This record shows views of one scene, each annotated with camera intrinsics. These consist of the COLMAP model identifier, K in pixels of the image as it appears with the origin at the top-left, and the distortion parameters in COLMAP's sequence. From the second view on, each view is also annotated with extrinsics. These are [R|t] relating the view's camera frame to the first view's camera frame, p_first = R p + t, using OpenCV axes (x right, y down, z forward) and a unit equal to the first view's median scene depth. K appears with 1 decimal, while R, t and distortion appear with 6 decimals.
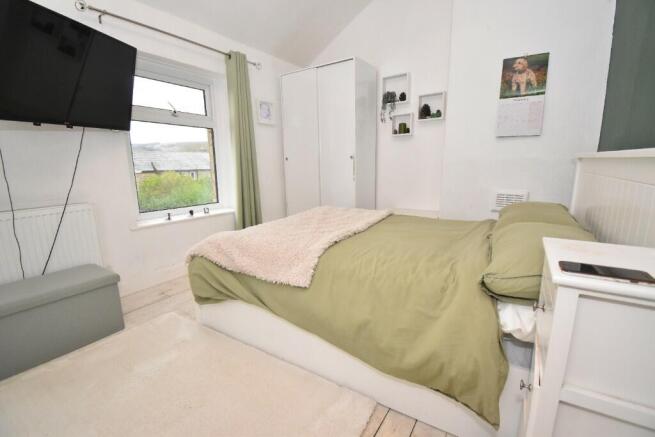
lens RADIAL K [[290.9, 0, 327.5], [0, 290.9, 218.5], [0, 0, 1]] dist [0.018840, -0.026565]
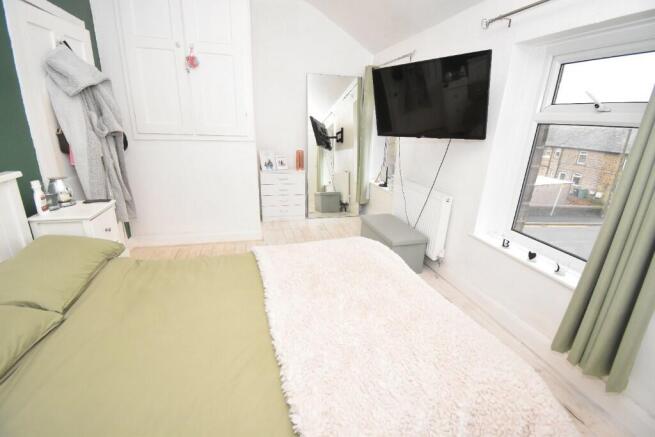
lens RADIAL K [[290.9, 0, 327.5], [0, 290.9, 218.5], [0, 0, 1]] dist [0.018840, -0.026565]
pose [[-0.676744, 0.232325, -0.698600, 0.472909], [-0.157003, 0.881533, 0.445252, -0.482285], [0.719282, 0.411004, -0.560097, 1.461807]]
